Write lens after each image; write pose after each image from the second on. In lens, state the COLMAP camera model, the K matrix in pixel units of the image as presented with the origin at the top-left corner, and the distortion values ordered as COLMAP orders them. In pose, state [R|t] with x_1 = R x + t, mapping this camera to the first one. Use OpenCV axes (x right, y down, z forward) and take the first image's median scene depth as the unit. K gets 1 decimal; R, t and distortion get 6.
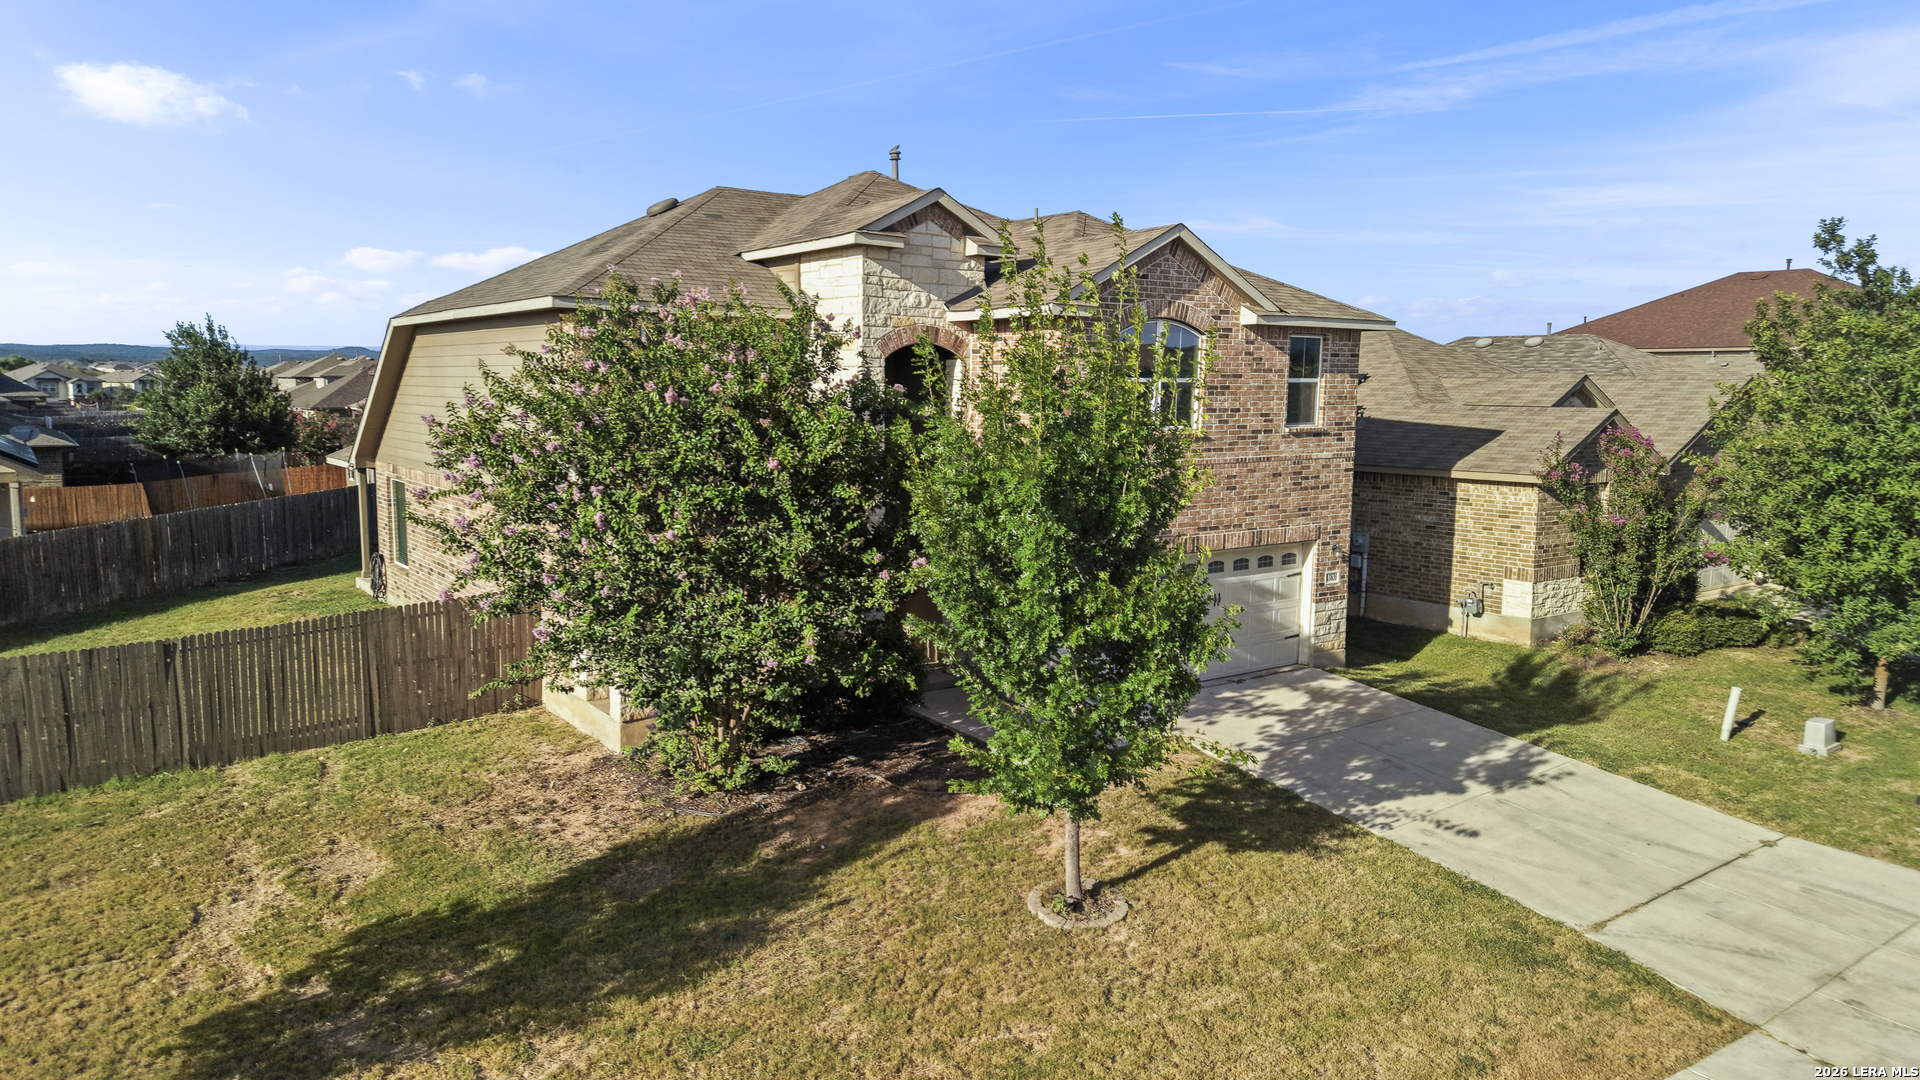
lens RADIAL K [[1268.3, 0, 960.0], [0, 1268.3, 540.0], [0, 0, 1]] dist [0.072362, -0.001090]
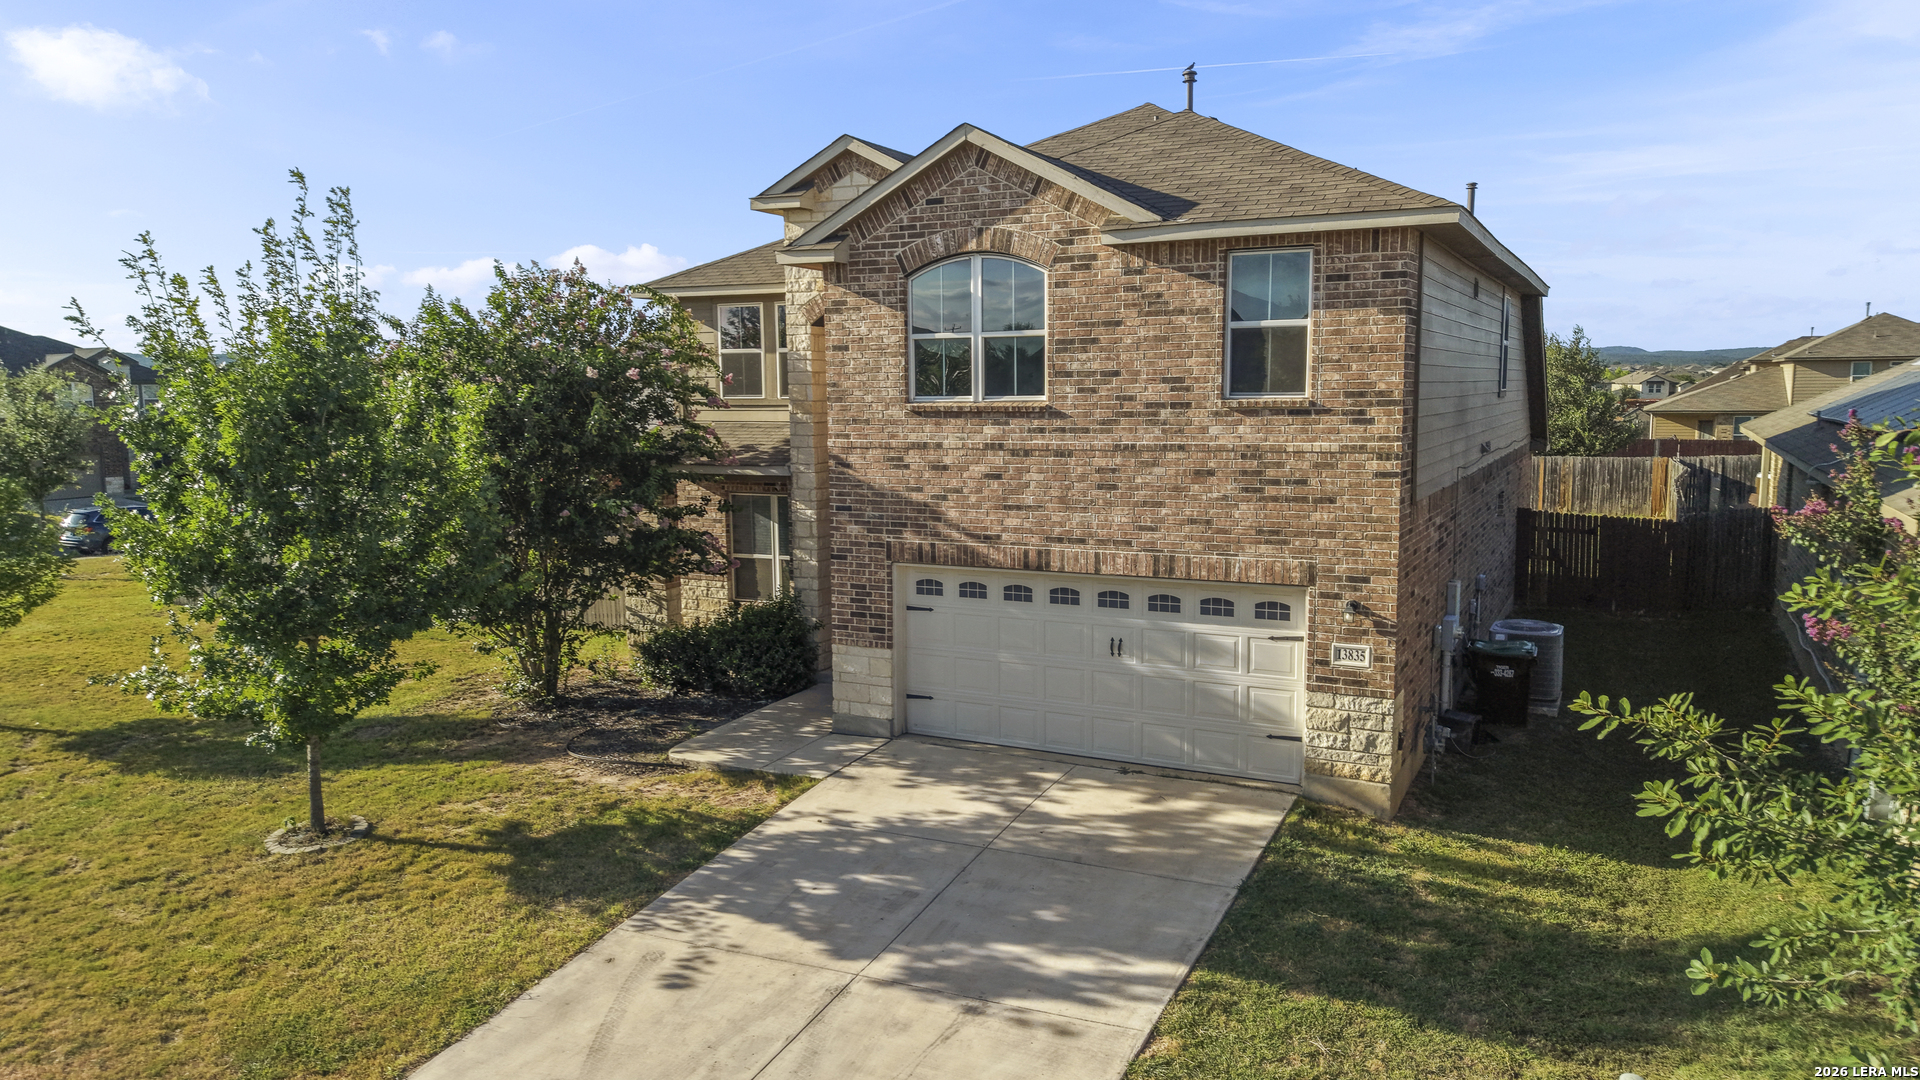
lens RADIAL K [[1268.3, 0, 960.0], [0, 1268.3, 540.0], [0, 0, 1]] dist [0.072362, -0.001090]
pose [[0.452040, 0.096088, -0.886807, 0.846180], [-0.097255, 0.993563, 0.058080, -0.047075], [0.886680, 0.059992, 0.458476, 0.656288]]
